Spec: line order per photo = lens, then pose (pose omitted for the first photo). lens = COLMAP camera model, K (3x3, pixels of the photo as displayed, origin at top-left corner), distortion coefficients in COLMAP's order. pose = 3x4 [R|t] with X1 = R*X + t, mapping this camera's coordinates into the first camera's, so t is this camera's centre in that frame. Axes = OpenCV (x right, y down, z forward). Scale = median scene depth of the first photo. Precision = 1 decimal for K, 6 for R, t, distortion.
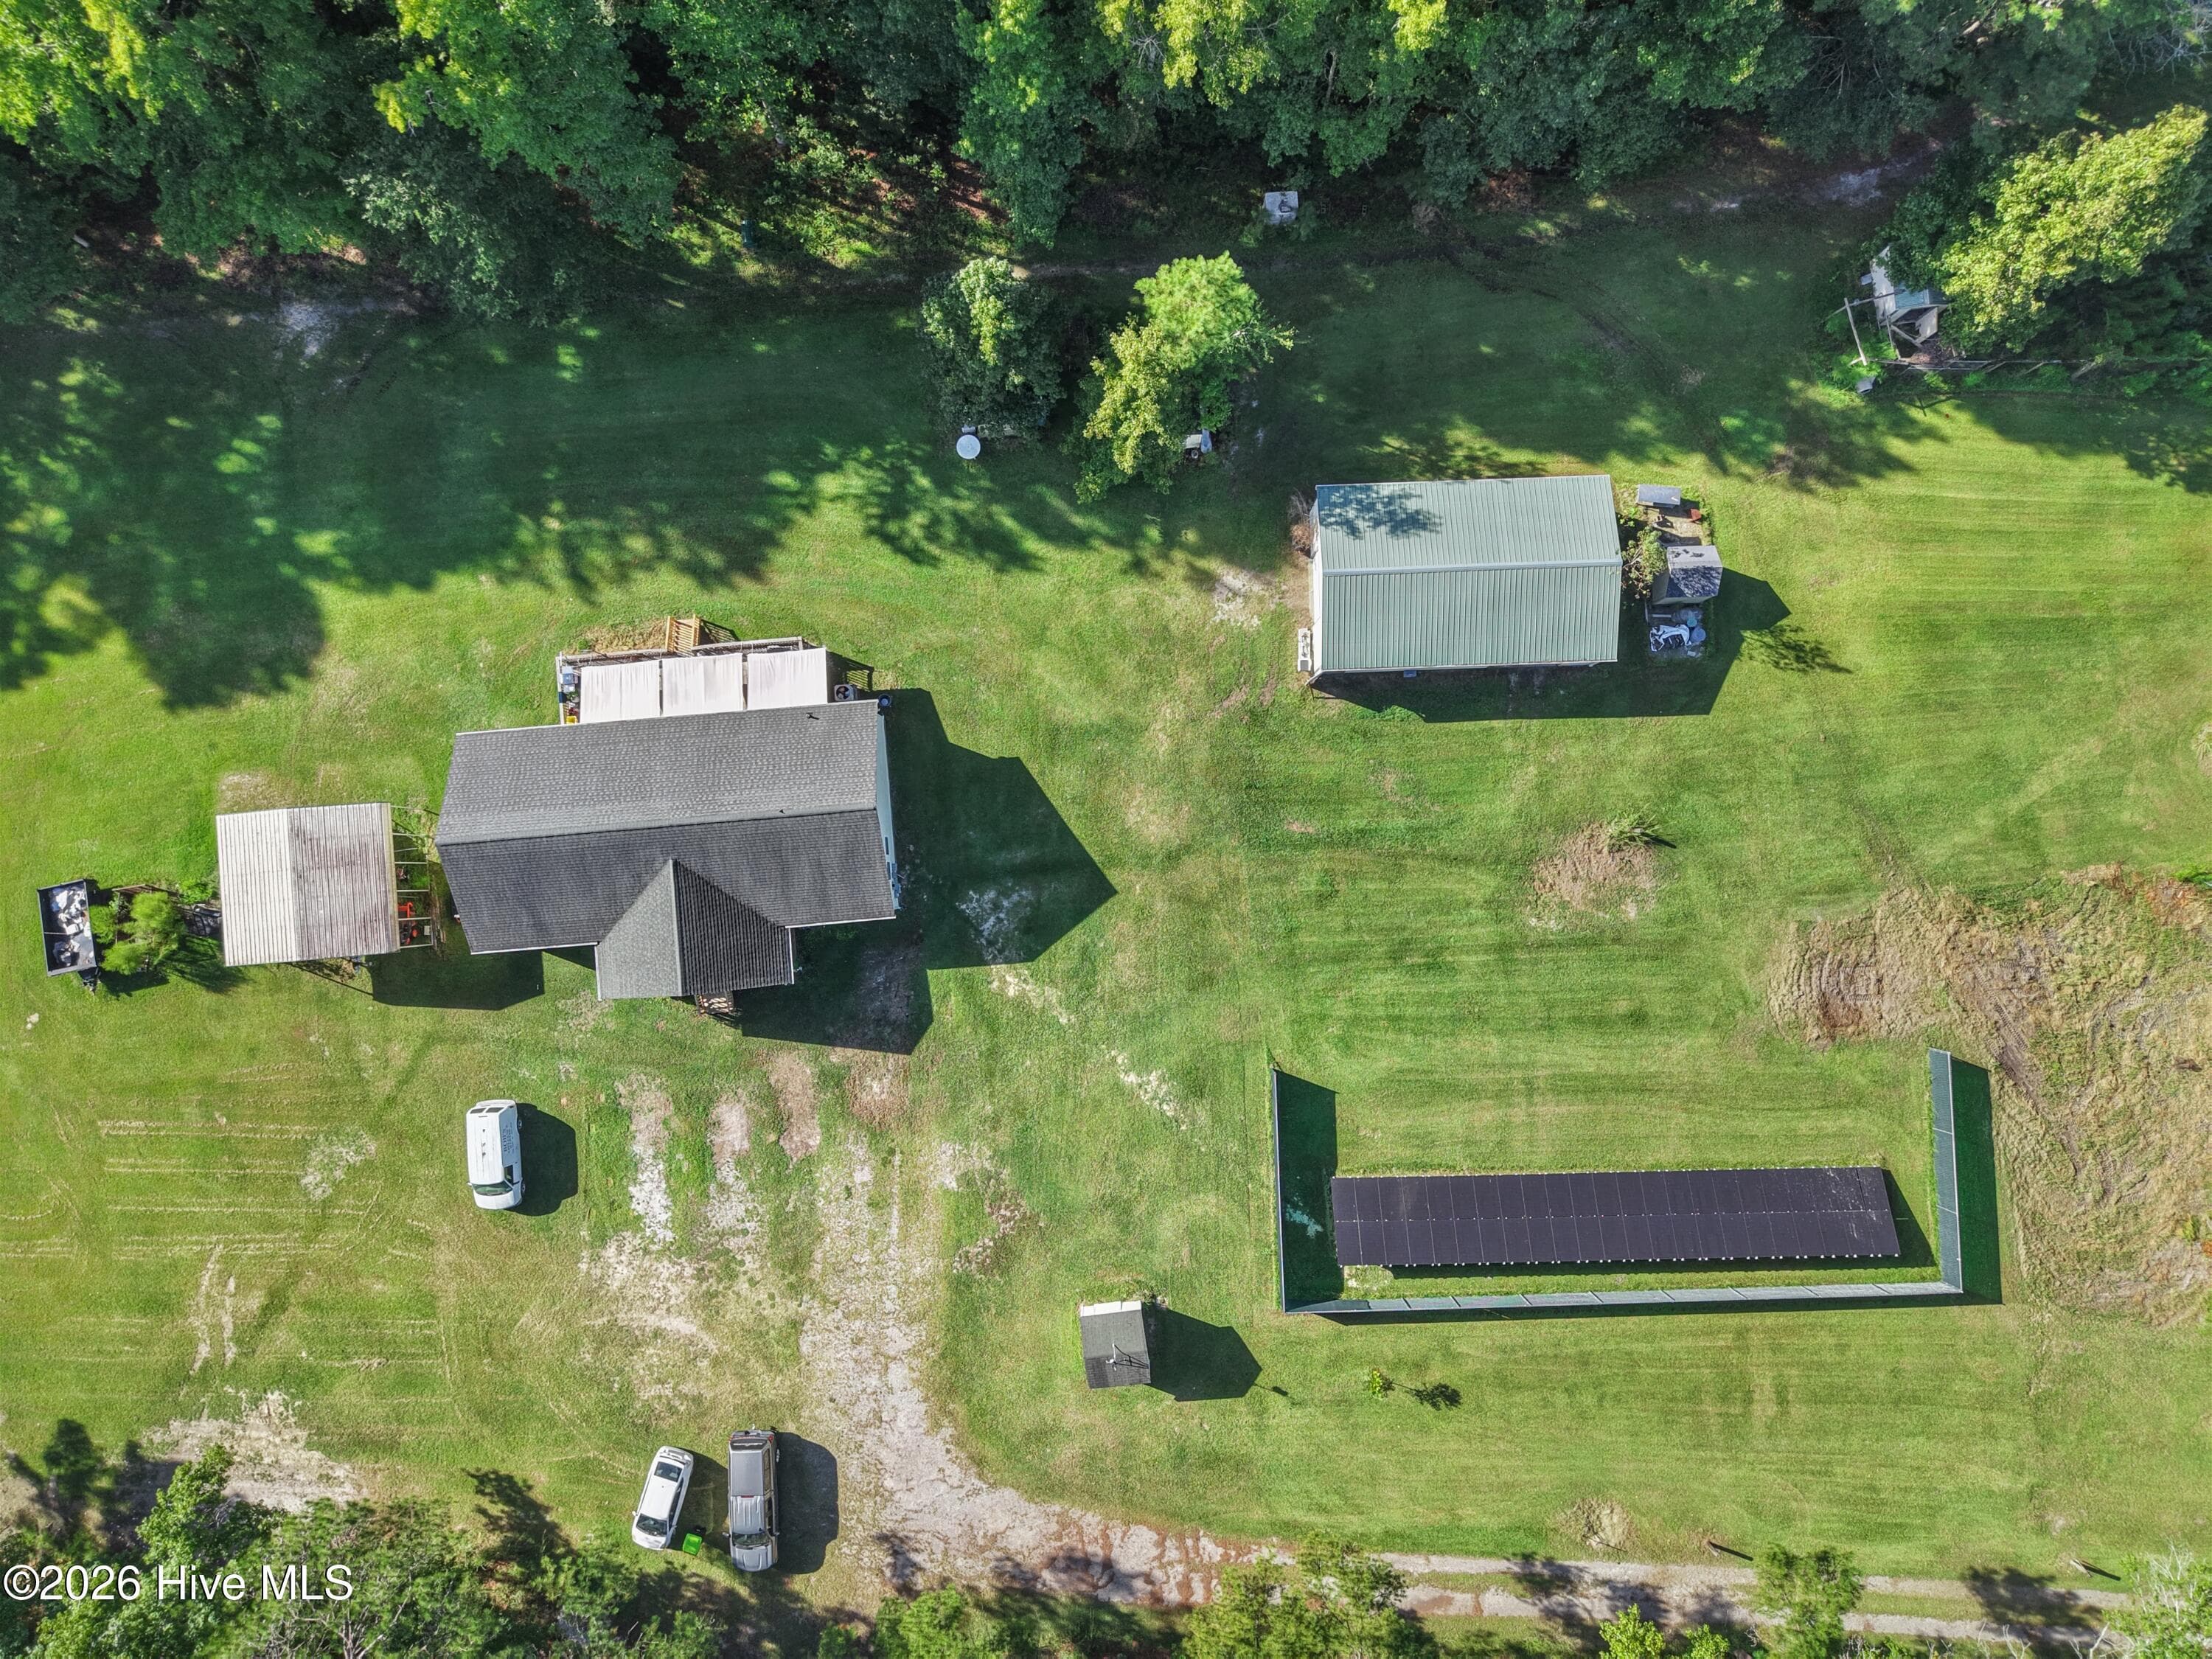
lens RADIAL K [[1490.6, 0, 1106.0], [0, 1490.6, 829.5], [0, 0, 1]] dist [0.003714, 0.040884]
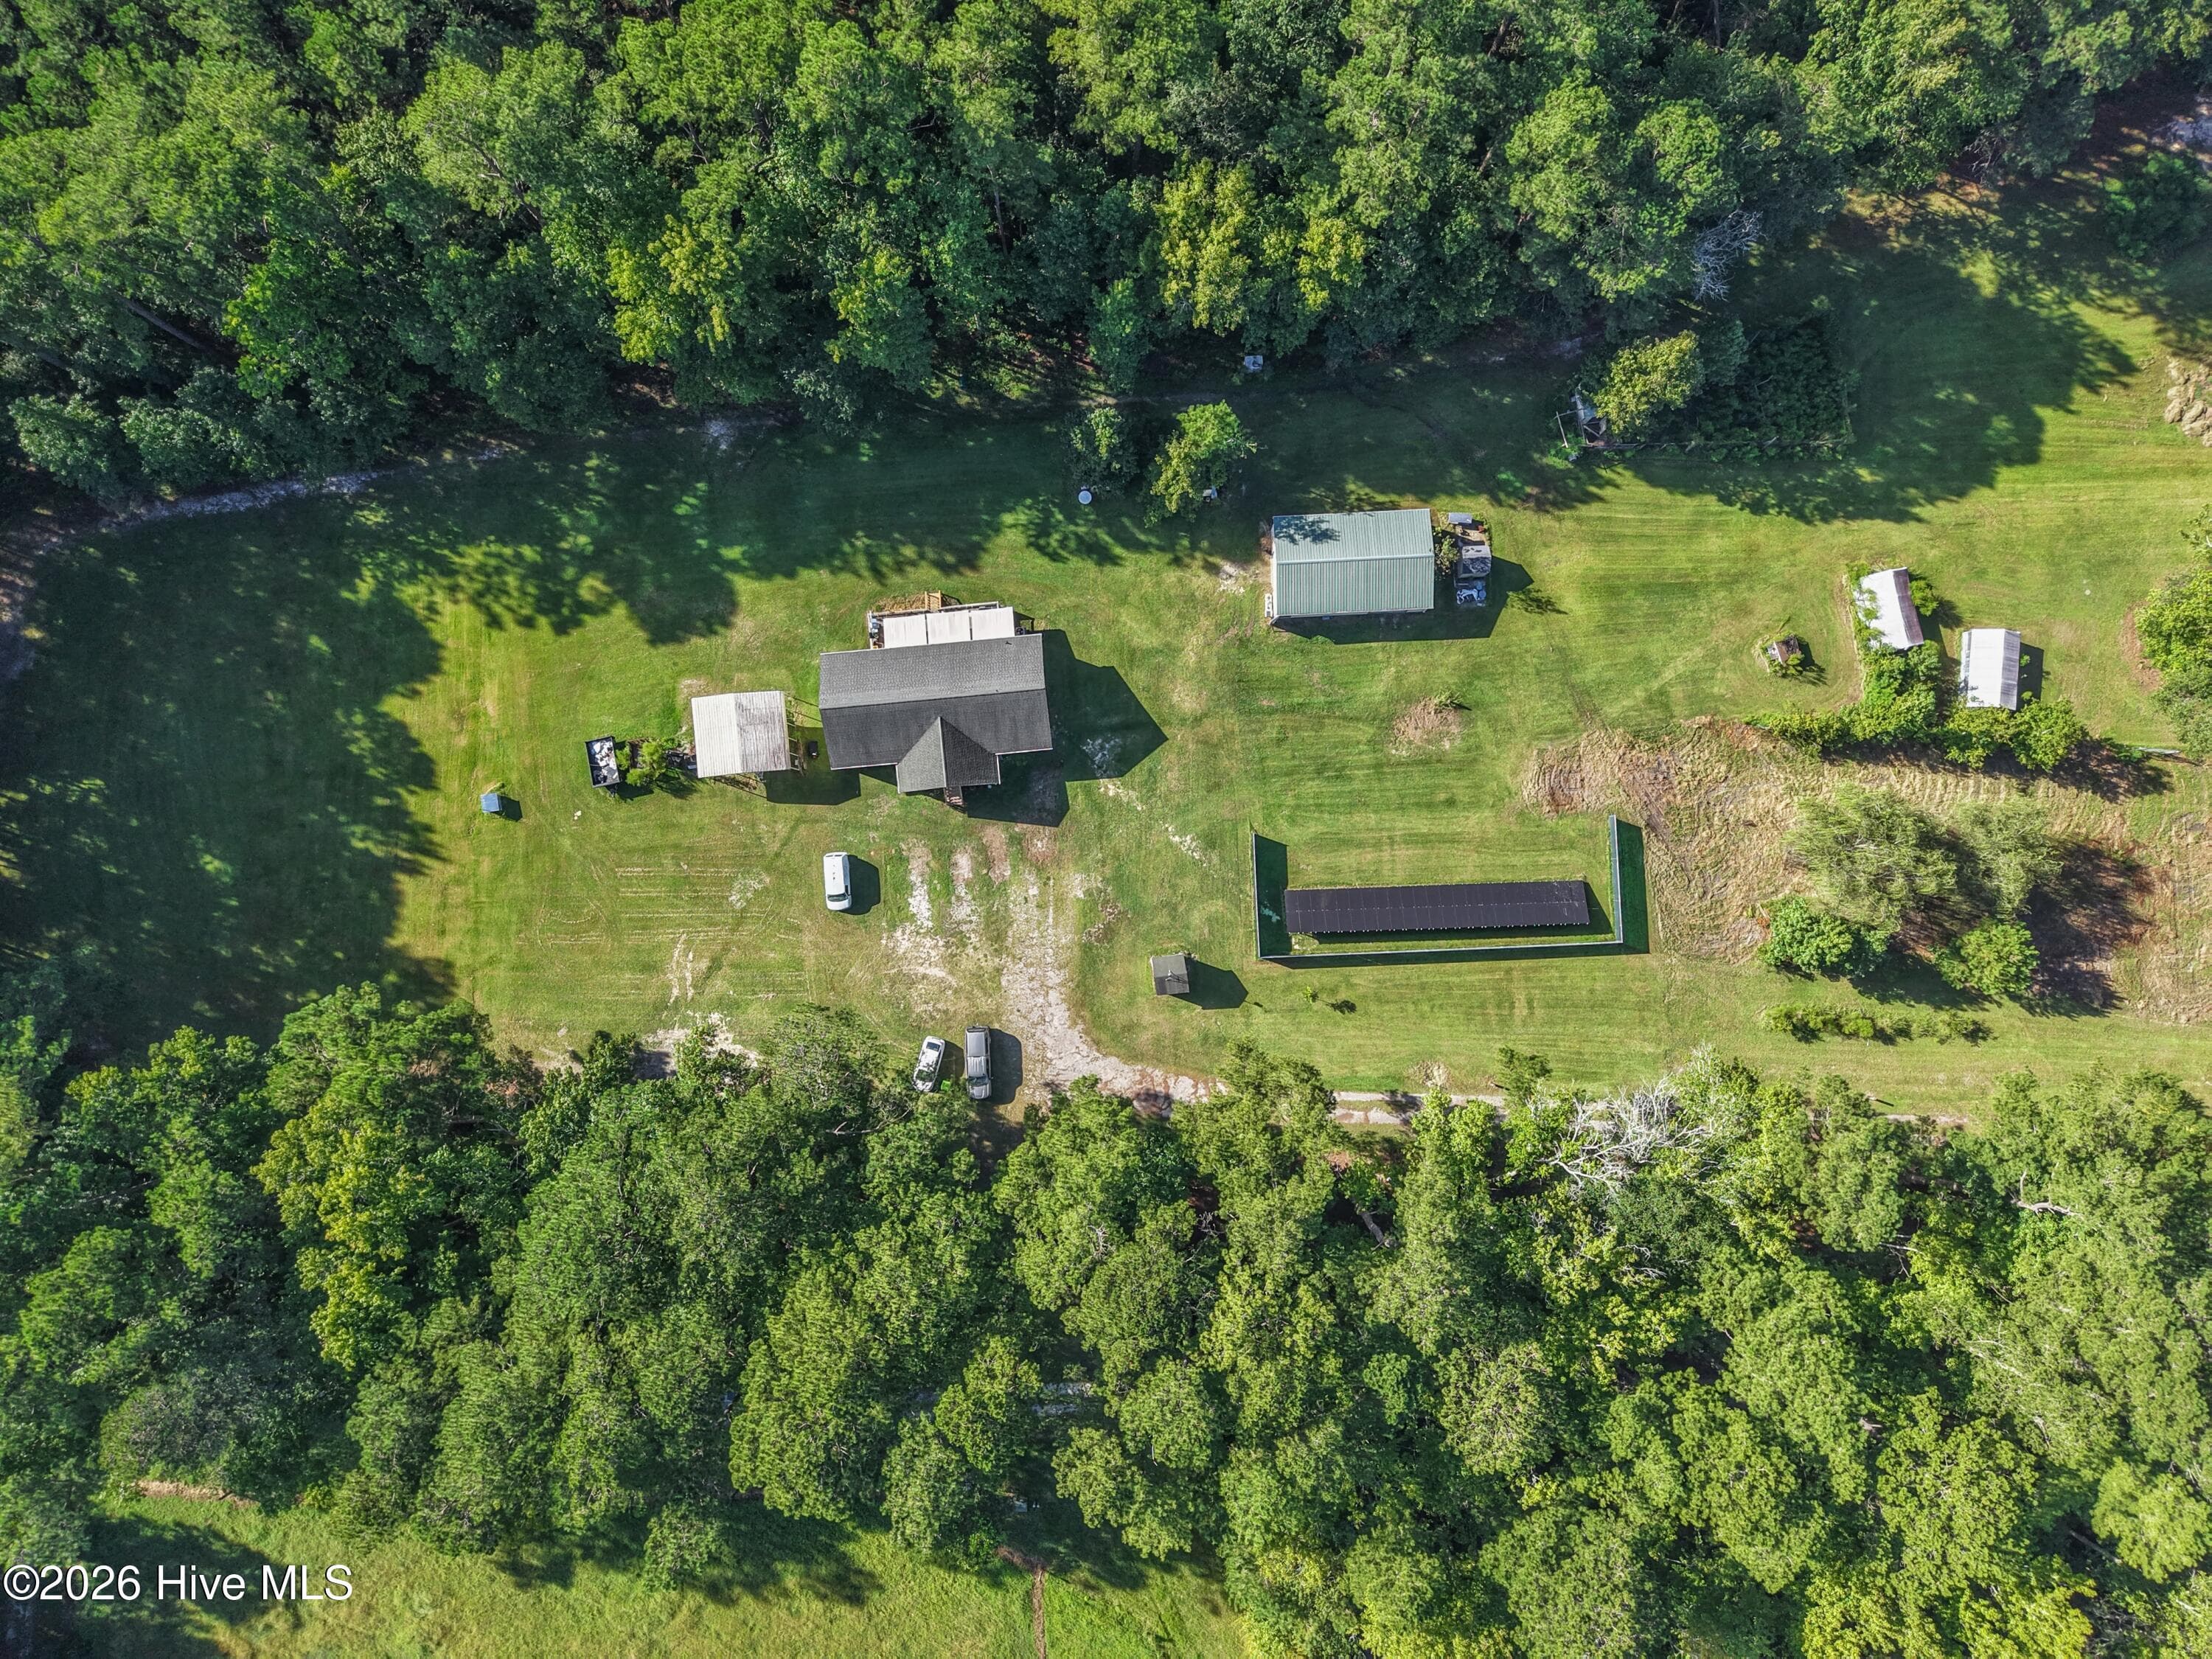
lens RADIAL K [[1519.8, 0, 1106.0], [0, 1519.8, 829.5], [0, 0, 1]] dist [0.123633, -0.114728]
pose [[0.999943, -0.010563, -0.001750, -0.067882], [0.010562, 0.999944, -0.000714, 0.156799], [0.001757, 0.000695, 0.999998, -0.896669]]
